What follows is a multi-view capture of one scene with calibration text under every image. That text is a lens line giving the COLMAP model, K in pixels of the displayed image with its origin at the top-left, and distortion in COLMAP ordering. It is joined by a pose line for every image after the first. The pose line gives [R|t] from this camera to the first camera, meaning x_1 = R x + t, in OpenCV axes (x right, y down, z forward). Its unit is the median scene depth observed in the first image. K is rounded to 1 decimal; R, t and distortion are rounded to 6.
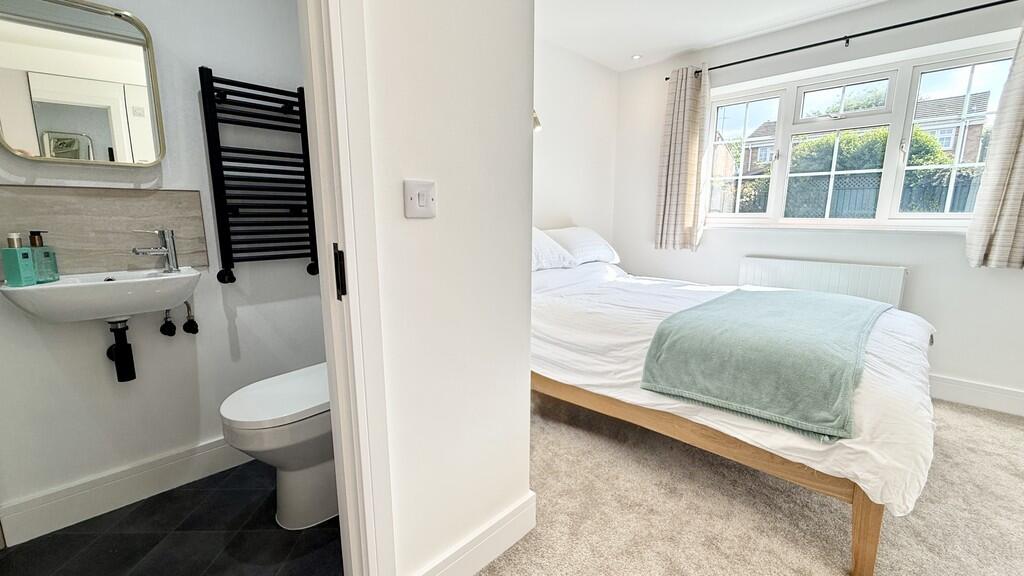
lens RADIAL K [[410.0, 0, 519.5], [0, 410.0, 286.1], [0, 0, 1]] dist [0.001387, -0.000213]
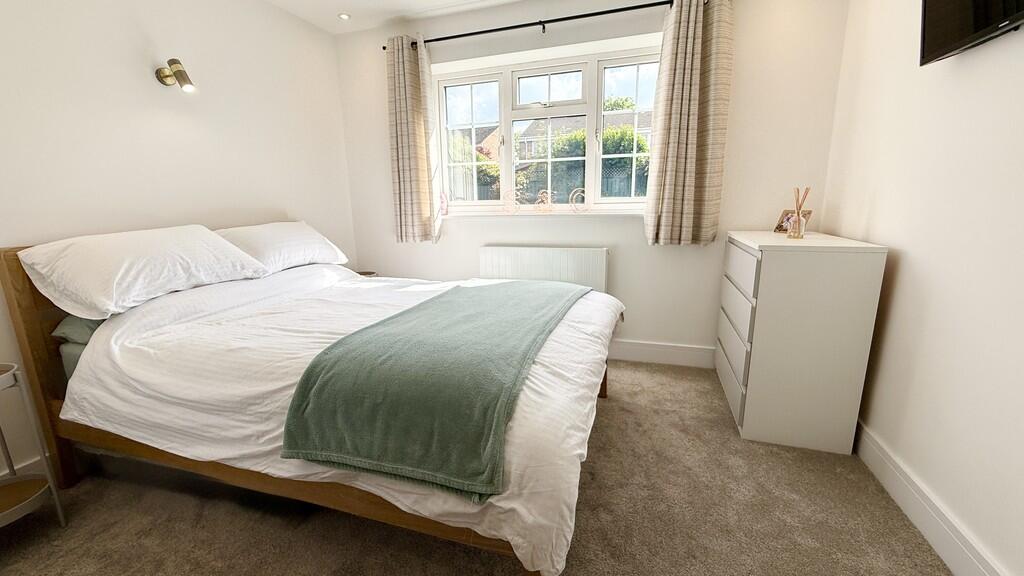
lens RADIAL K [[410.0, 0, 505.6], [0, 410.0, 288.0], [0, 0, 1]] dist [0.001387, -0.000213]
pose [[0.900742, -0.108816, 0.420503, 0.241742], [0.095800, 0.994040, 0.052025, -0.024084], [-0.423658, -0.006577, 0.905798, 0.134996]]
